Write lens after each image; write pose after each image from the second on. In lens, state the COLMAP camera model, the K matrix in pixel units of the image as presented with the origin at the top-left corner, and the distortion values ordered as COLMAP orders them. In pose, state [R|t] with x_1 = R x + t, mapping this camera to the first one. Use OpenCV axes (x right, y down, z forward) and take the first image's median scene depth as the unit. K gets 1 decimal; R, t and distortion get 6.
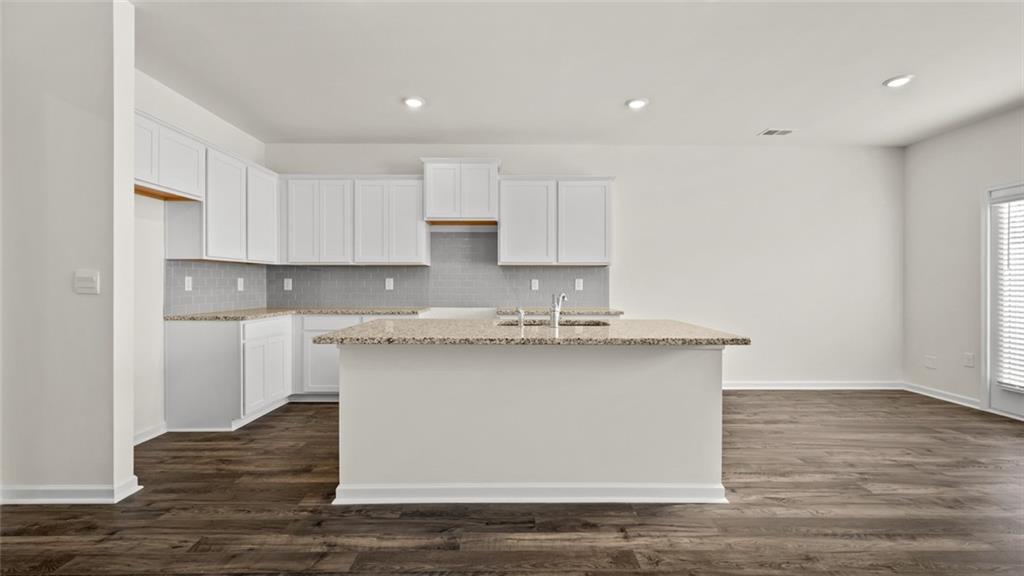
lens RADIAL K [[434.0, 0, 521.5], [0, 434.0, 286.0], [0, 0, 1]] dist [0.002430, 0.002060]
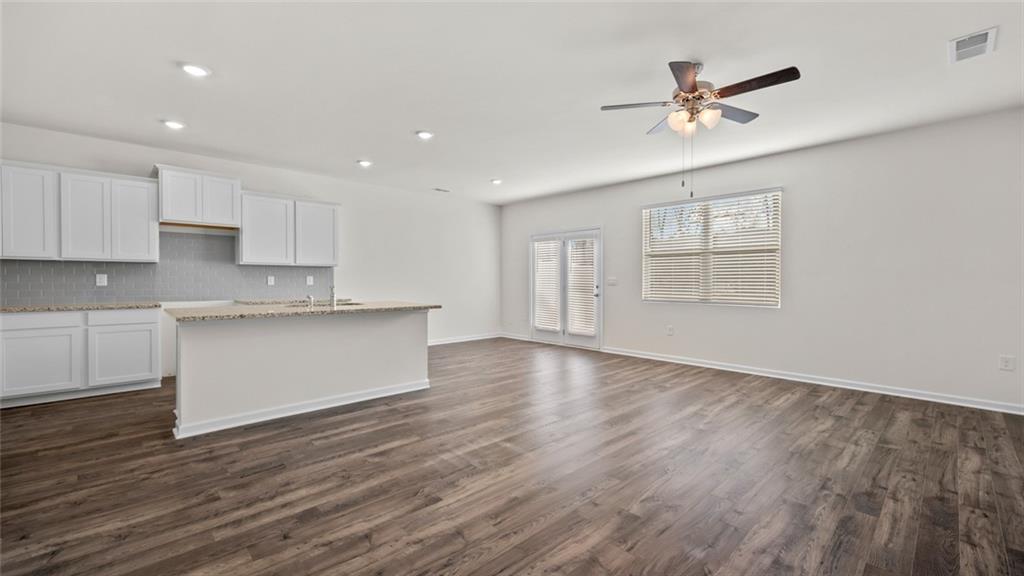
lens RADIAL K [[408.1, 0, 518.1], [0, 408.1, 286.9], [0, 0, 1]] dist [0.001364, 0.000768]
pose [[0.732607, -0.009614, 0.680584, -0.337744], [0.004354, 0.999946, 0.009438, 0.008575], [-0.680638, -0.003951, 0.732609, -0.439126]]
